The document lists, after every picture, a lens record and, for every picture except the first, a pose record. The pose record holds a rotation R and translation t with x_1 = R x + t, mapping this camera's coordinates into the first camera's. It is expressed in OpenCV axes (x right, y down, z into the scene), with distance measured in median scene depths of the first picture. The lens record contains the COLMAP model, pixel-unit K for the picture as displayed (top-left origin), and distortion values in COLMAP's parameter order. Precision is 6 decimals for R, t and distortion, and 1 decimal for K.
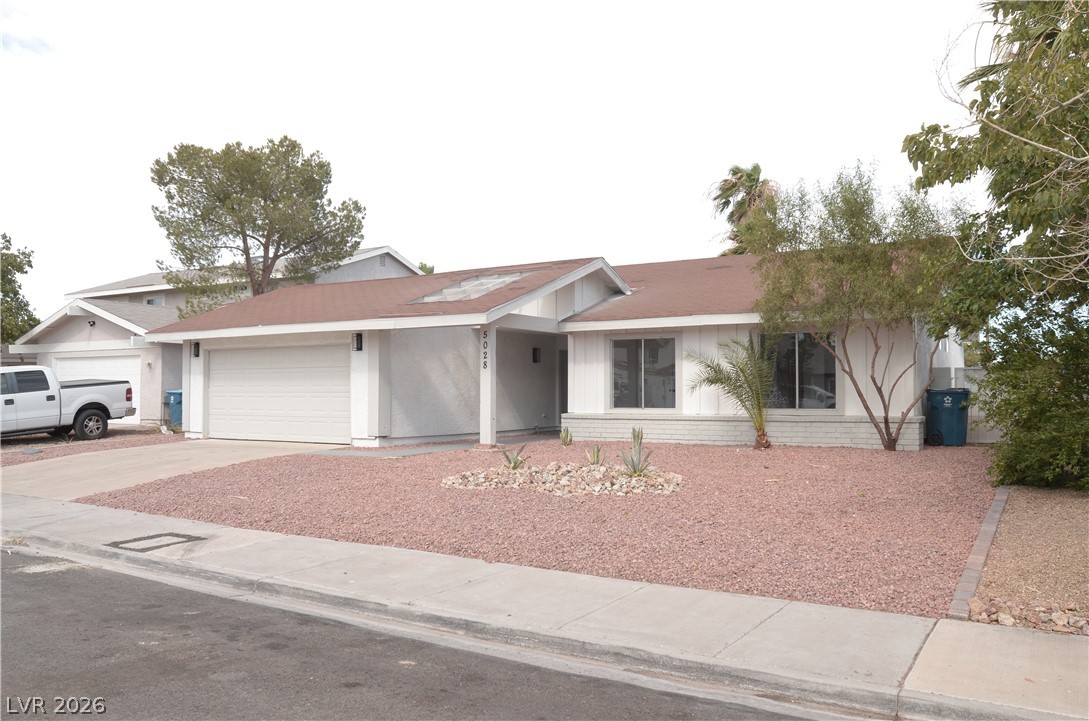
lens RADIAL K [[851.5, 0, 546.6], [0, 851.5, 365.8], [0, 0, 1]] dist [-0.086433, 0.054789]
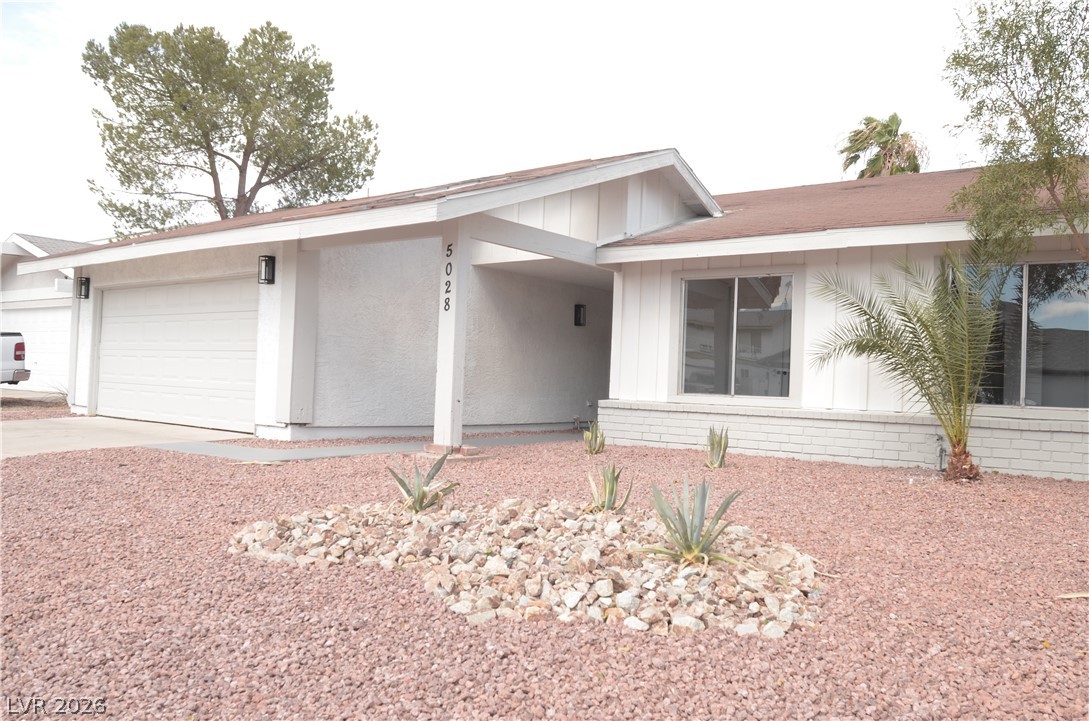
lens RADIAL K [[851.5, 0, 546.6], [0, 851.5, 365.8], [0, 0, 1]] dist [-0.086433, 0.054789]
pose [[0.992454, 0.036774, -0.116970, 0.054272], [-0.035825, 0.999306, 0.010201, 0.028408], [0.117264, -0.005934, 0.993083, 0.408961]]
